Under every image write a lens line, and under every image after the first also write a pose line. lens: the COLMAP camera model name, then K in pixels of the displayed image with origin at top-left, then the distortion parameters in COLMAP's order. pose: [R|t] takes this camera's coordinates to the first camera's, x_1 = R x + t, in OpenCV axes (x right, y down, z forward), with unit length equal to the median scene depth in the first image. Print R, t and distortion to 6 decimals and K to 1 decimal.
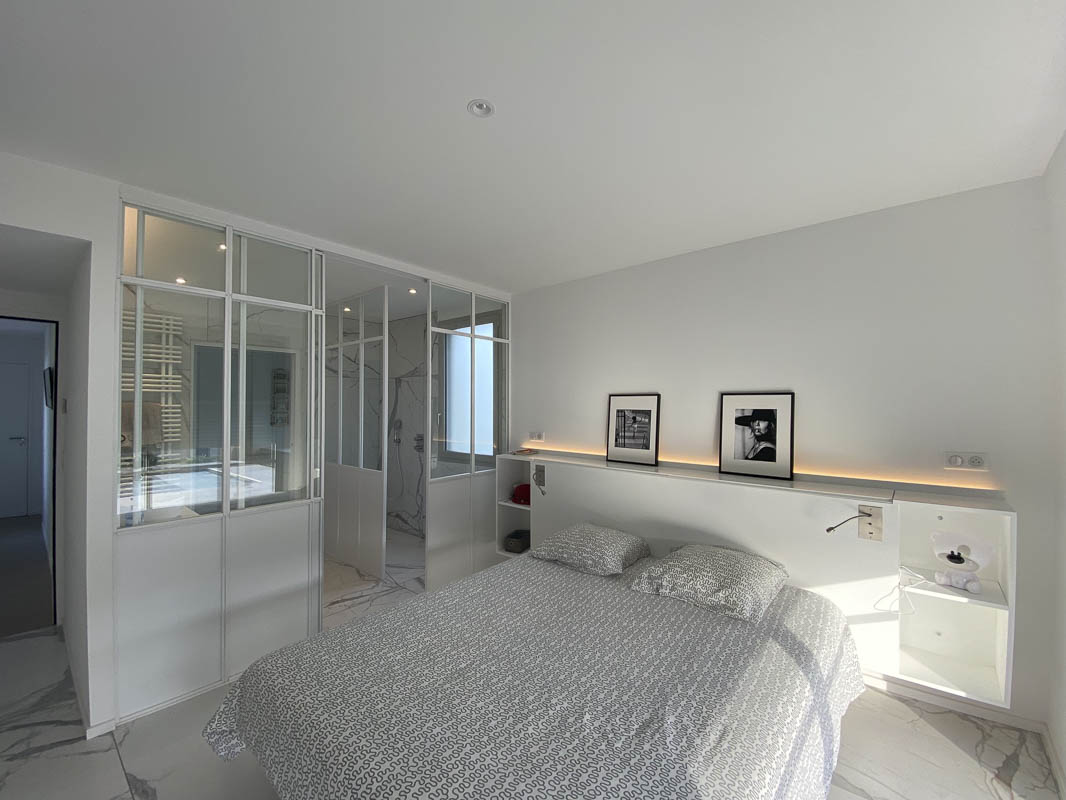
lens RADIAL K [[443.0, 0, 526.5], [0, 443.0, 397.8], [0, 0, 1]] dist [0.010778, -0.000352]
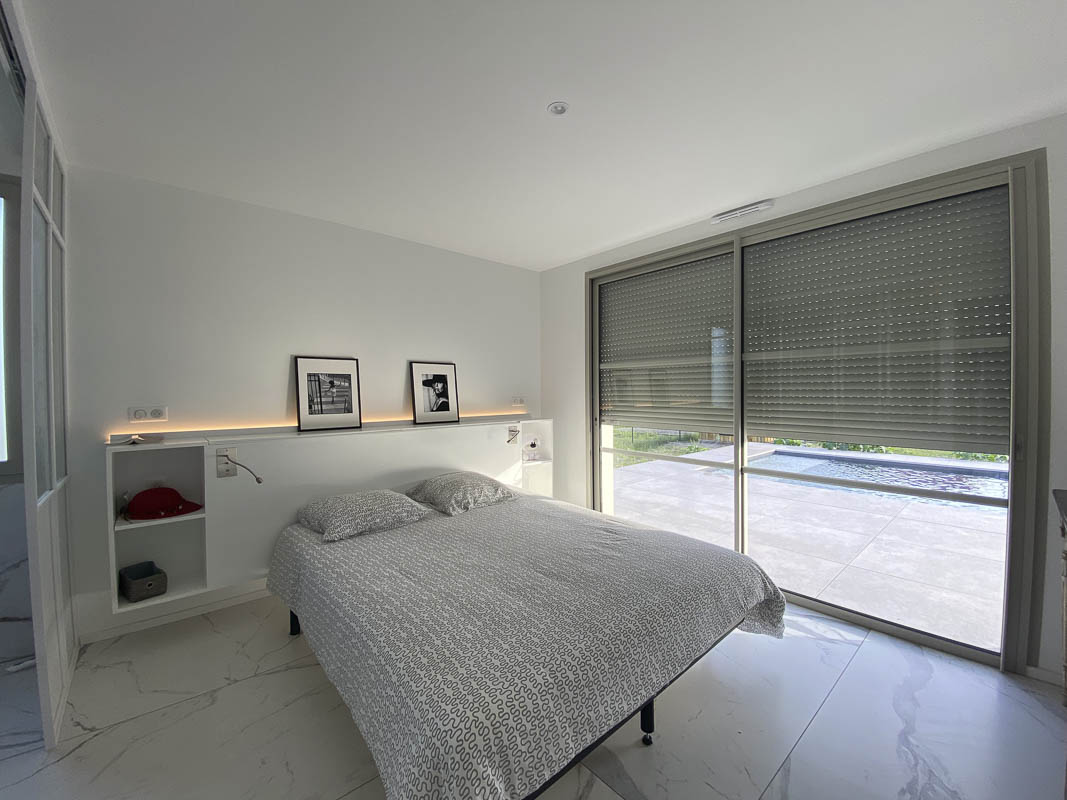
lens RADIAL K [[443.4, 0, 527.0], [0, 443.4, 397.8], [0, 0, 1]] dist [0.010778, -0.000352]
pose [[0.135839, -0.018260, 0.990563, -0.684261], [-0.007360, 0.999784, 0.019439, 0.059539], [-0.990704, -0.009931, 0.135675, 0.465241]]
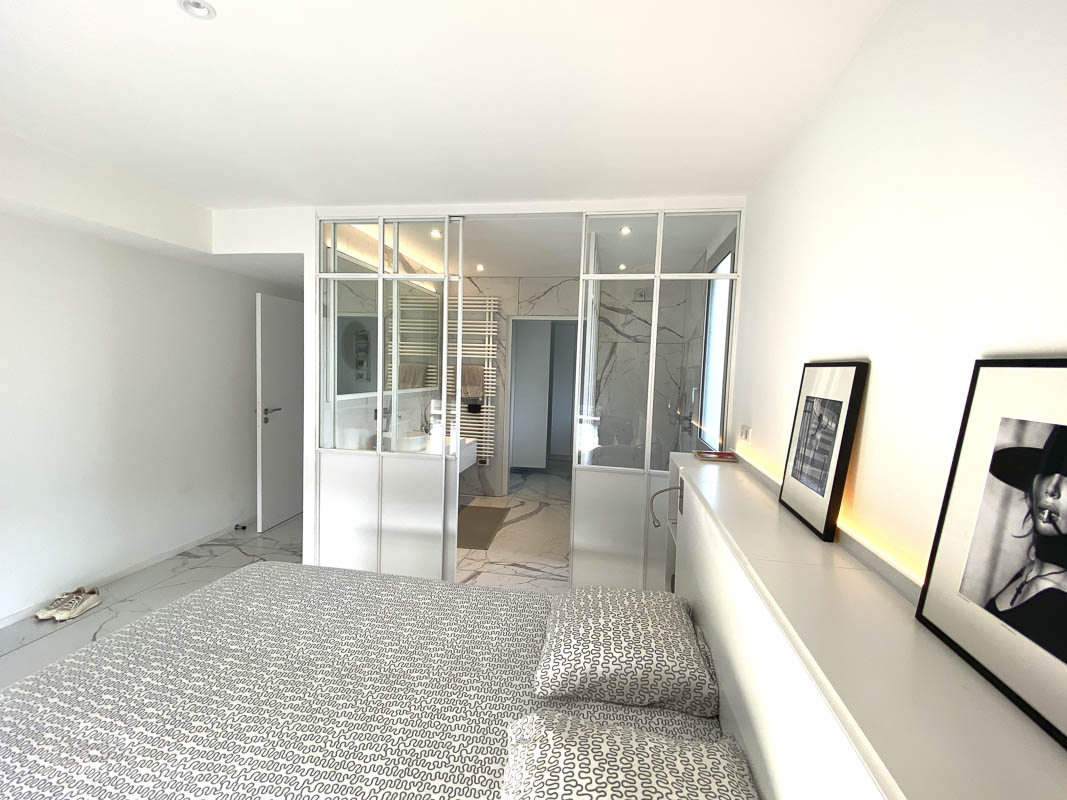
lens RADIAL K [[455.8, 0, 540.0], [0, 455.8, 409.5], [0, 0, 1]] dist [-0.041107, -0.000350]
pose [[0.531412, 0.096643, -0.841583, 0.484119], [-0.023428, 0.994768, 0.099441, 0.000796], [0.846789, -0.033128, 0.530896, 0.557205]]
